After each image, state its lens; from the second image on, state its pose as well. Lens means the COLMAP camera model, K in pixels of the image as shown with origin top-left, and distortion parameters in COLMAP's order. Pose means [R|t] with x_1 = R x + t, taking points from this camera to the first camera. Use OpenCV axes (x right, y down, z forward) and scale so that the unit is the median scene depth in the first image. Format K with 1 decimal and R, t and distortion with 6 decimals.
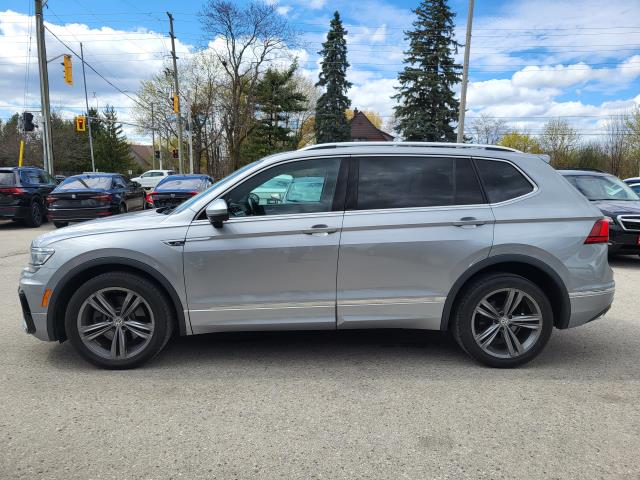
lens RADIAL K [[478.6, 0, 319.6], [0, 478.6, 242.5], [0, 0, 1]] dist [0.038889, 0.002965]
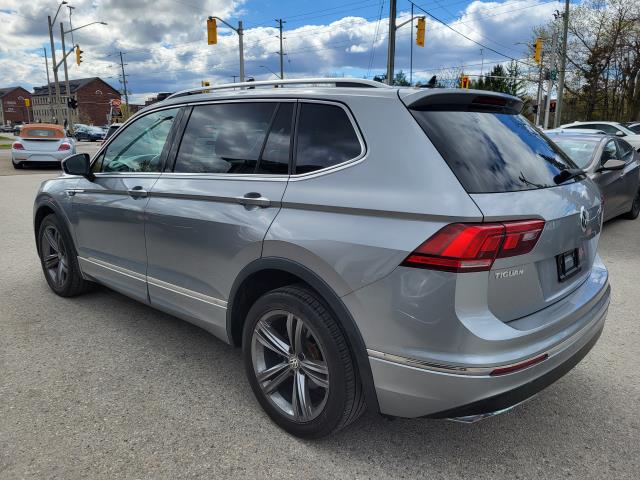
lens RADIAL K [[478.0, 0, 321.6], [0, 478.0, 236.9], [0, 0, 1]] dist [0.048022, -0.004340]
pose [[0.714480, 0.147441, -0.683944, 0.688772], [-0.095882, 0.988954, 0.113030, -0.062628], [0.693055, -0.015179, 0.720725, 0.482829]]
